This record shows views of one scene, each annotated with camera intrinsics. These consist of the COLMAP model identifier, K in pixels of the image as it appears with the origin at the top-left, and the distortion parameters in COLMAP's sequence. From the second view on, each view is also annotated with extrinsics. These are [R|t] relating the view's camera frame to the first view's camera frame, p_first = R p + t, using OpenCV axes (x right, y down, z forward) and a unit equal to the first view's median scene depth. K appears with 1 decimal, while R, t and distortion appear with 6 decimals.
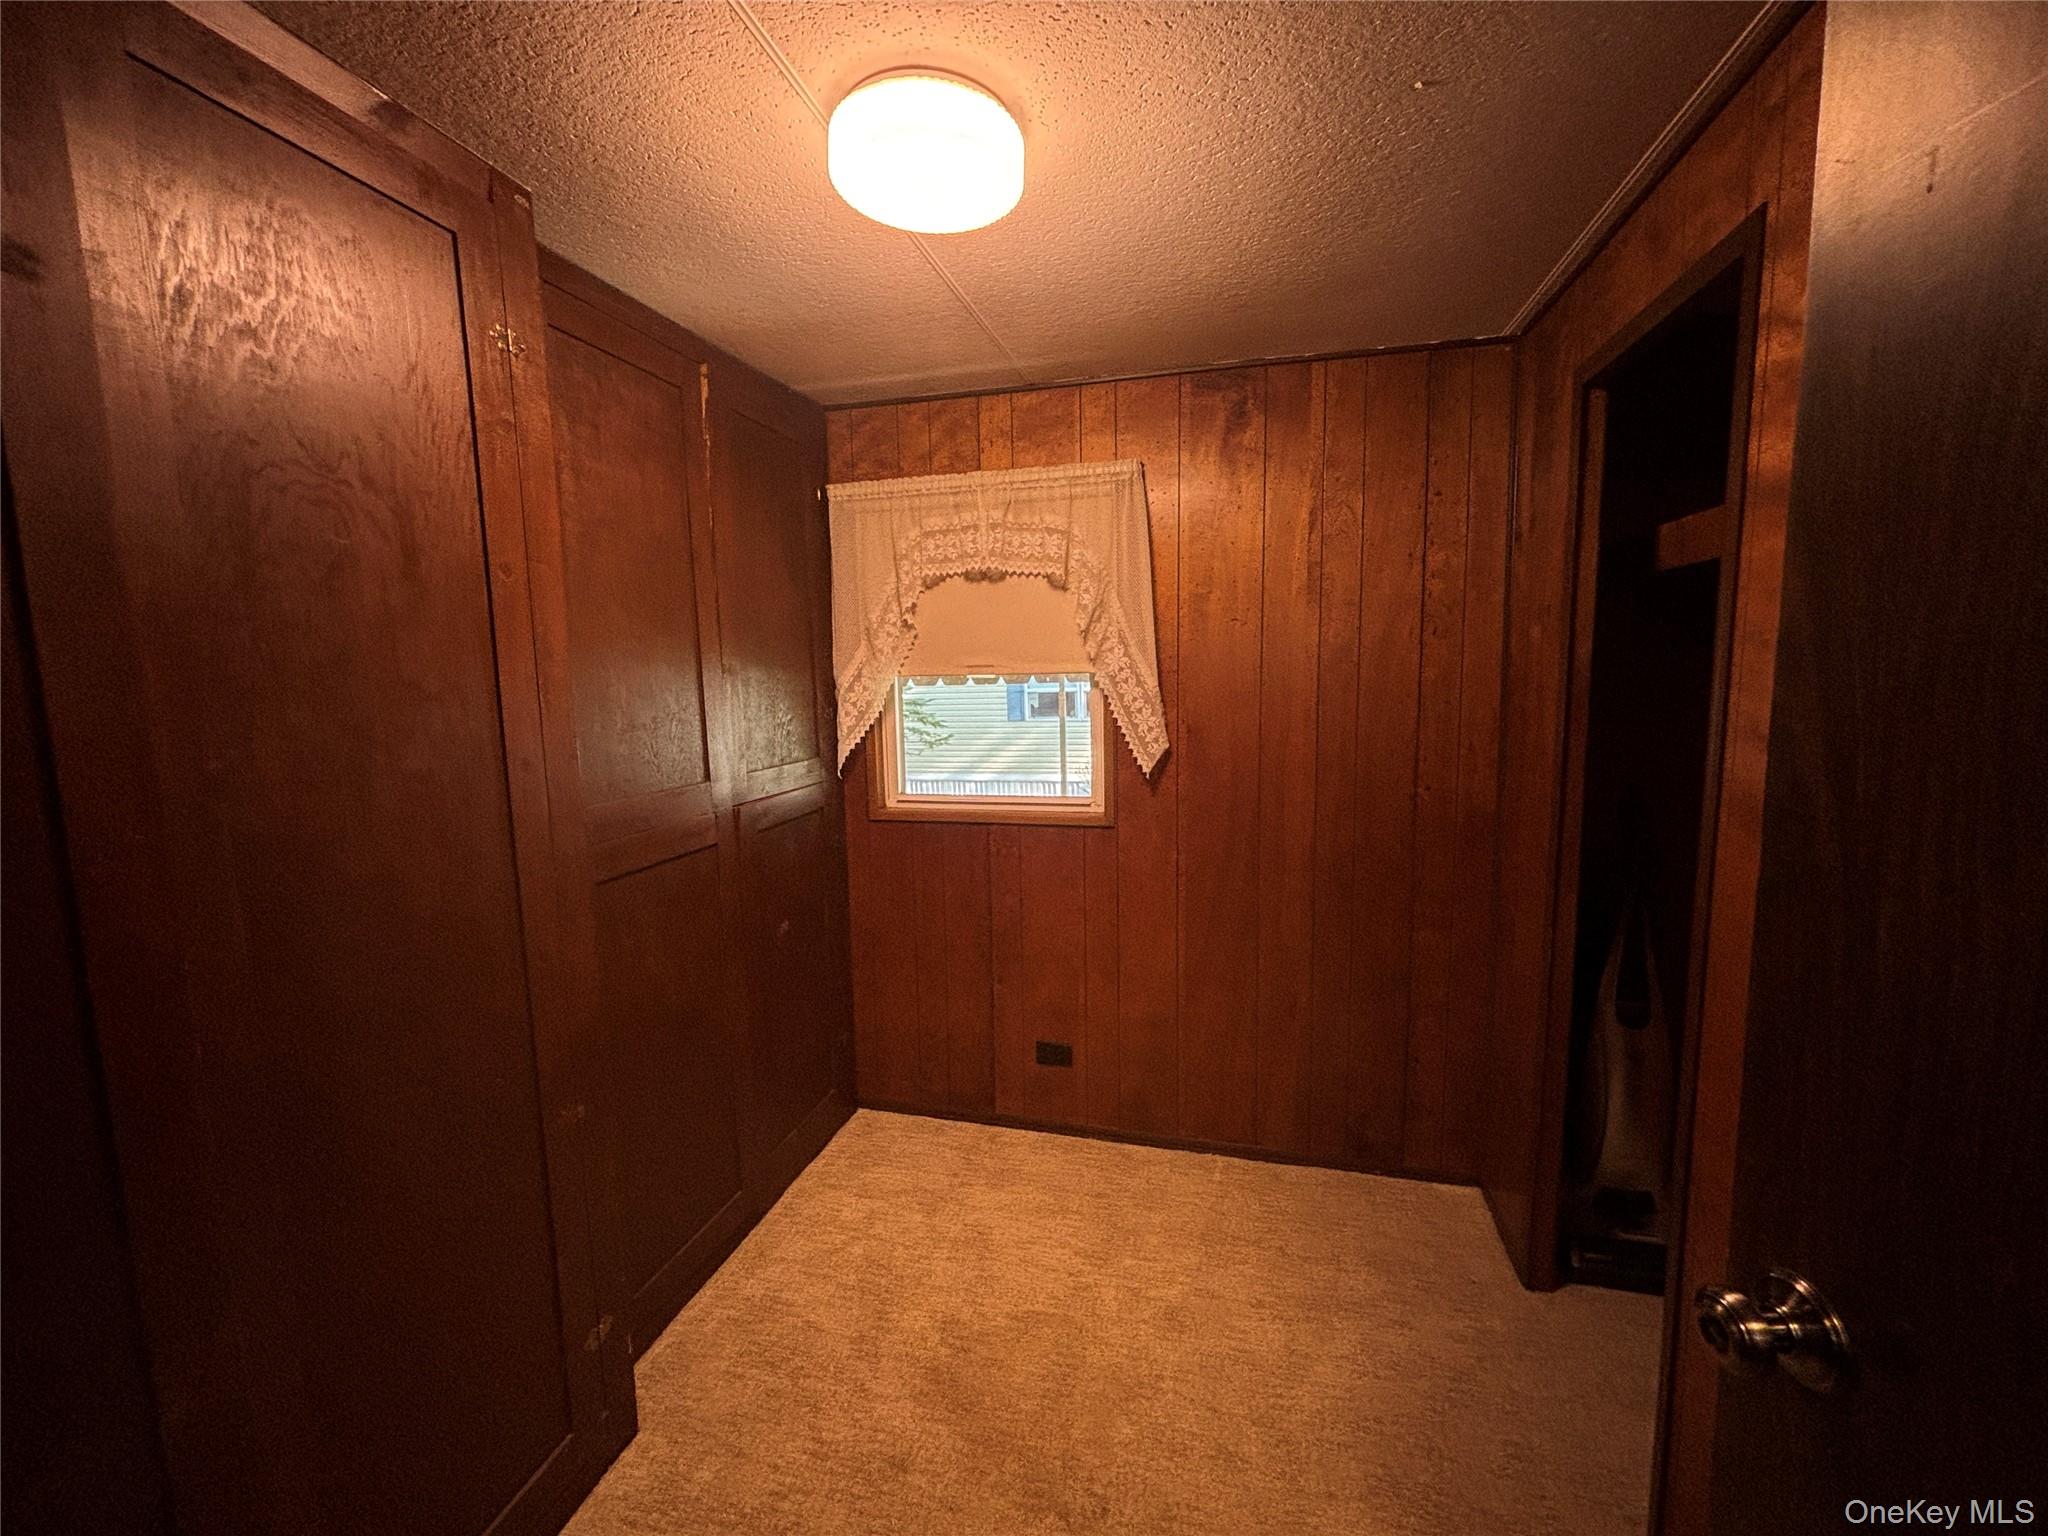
lens RADIAL K [[821.6, 0, 1024.9], [0, 821.6, 766.6], [0, 0, 1]] dist [0.006939, -0.000295]
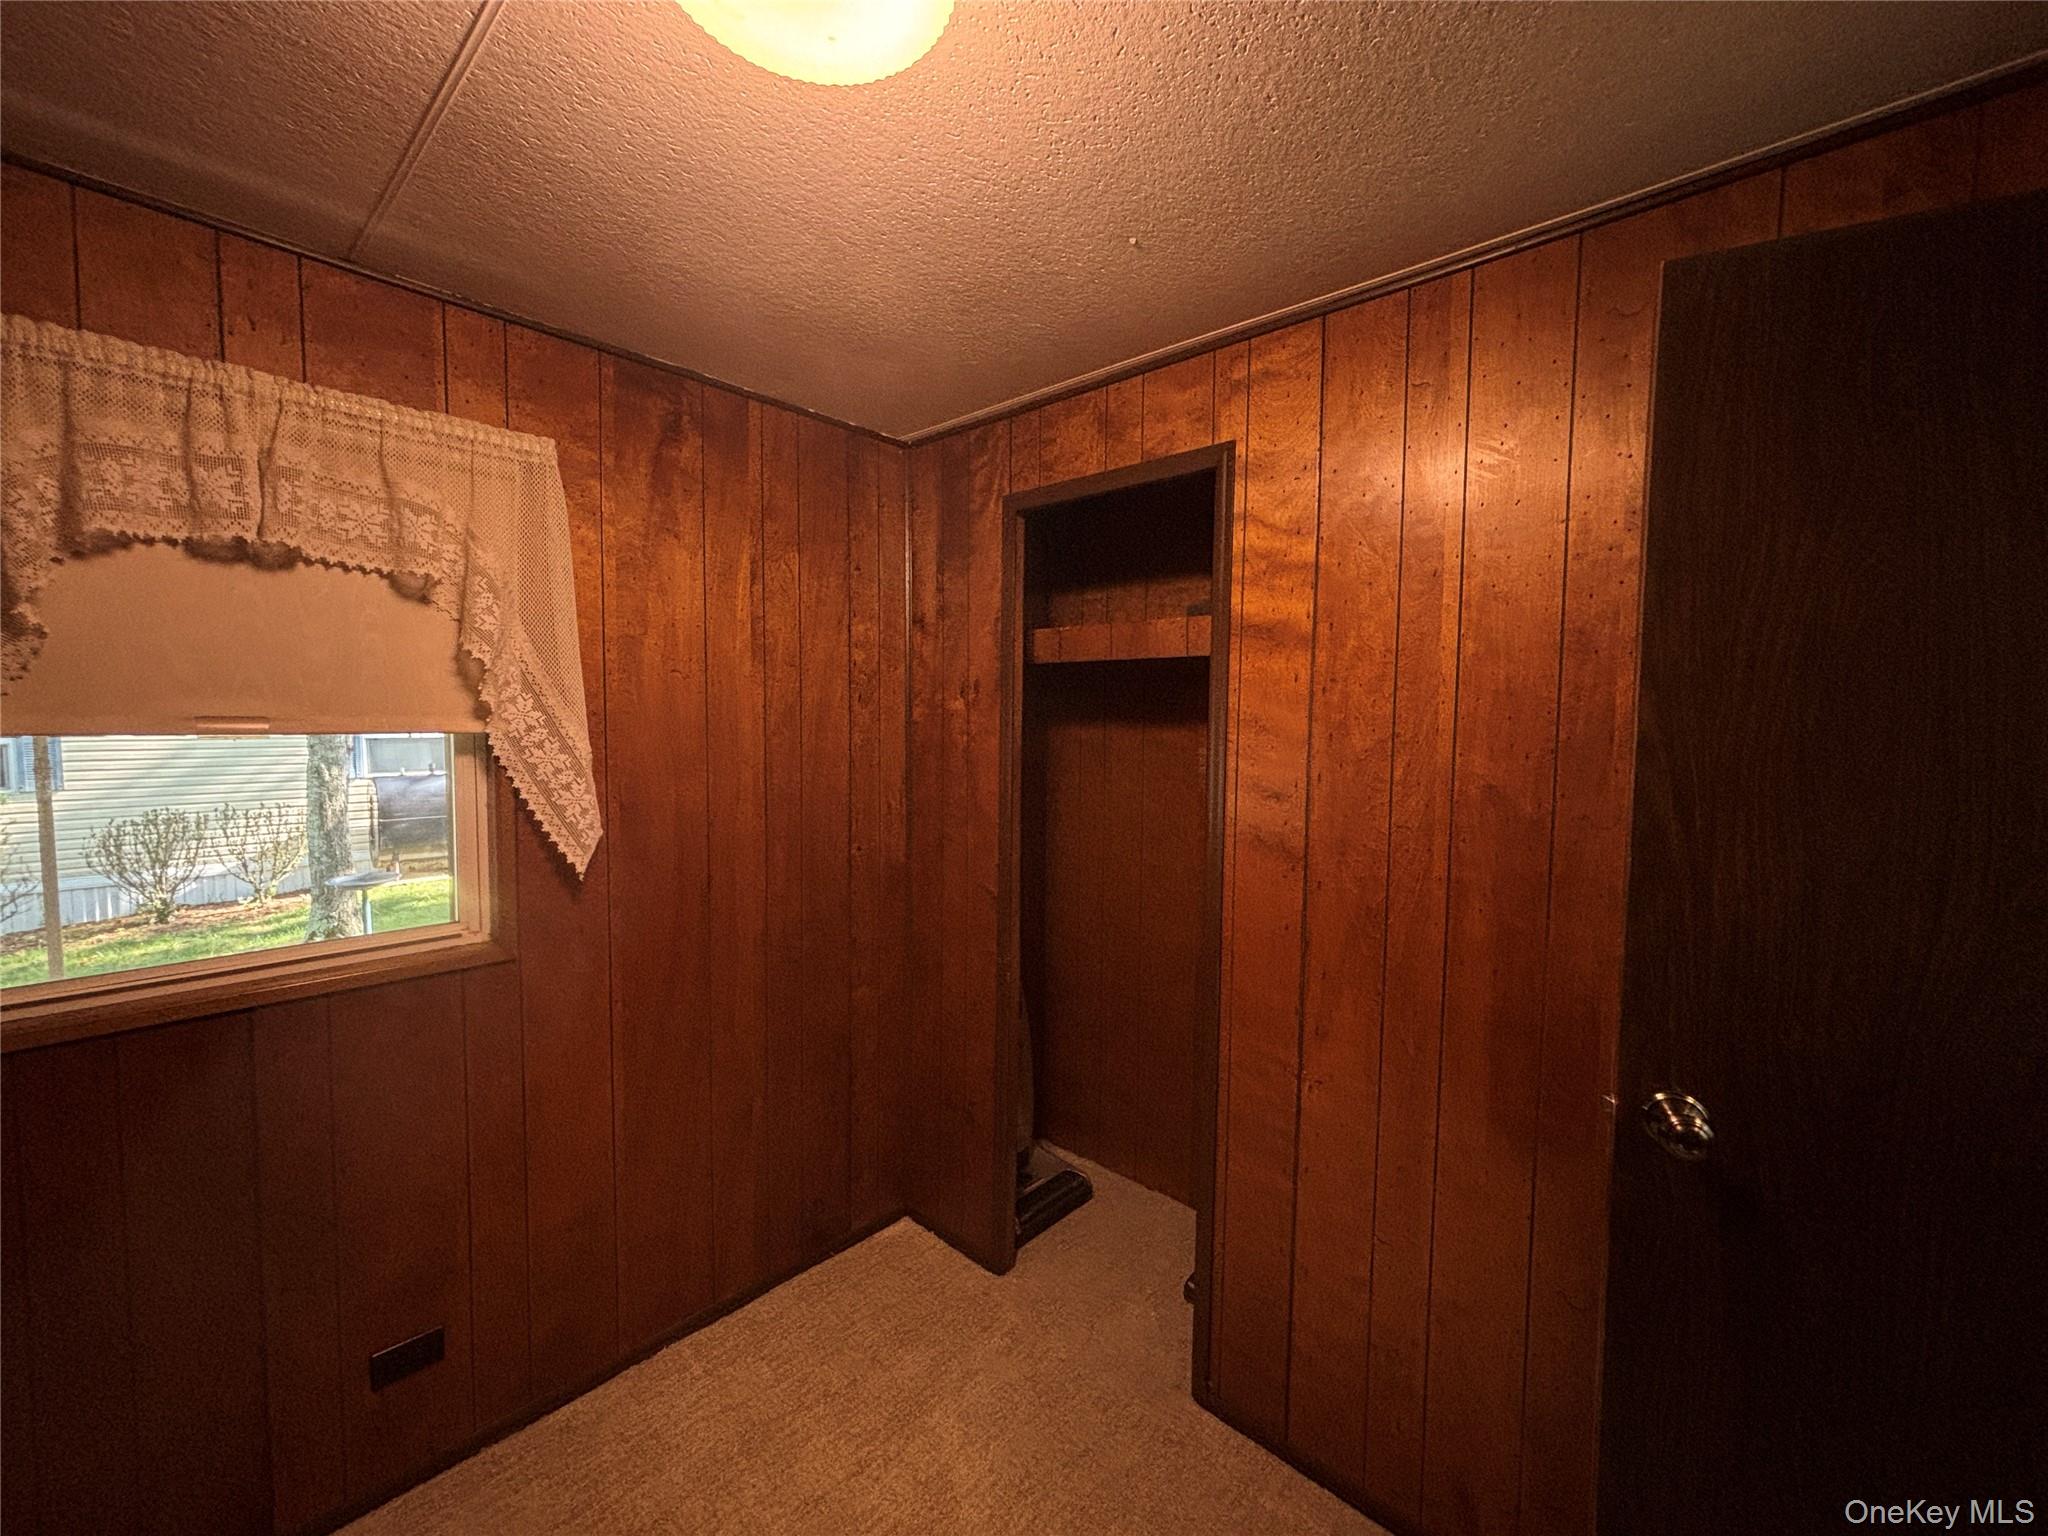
lens RADIAL K [[818.7, 0, 1024.0], [0, 818.7, 768.0], [0, 0, 1]] dist [-0.017619, -0.000003]
pose [[0.473597, -0.023805, 0.880420, -0.294907], [0.083004, 0.996392, -0.017710, -0.039030], [-0.876822, 0.081466, 0.473864, 0.315602]]
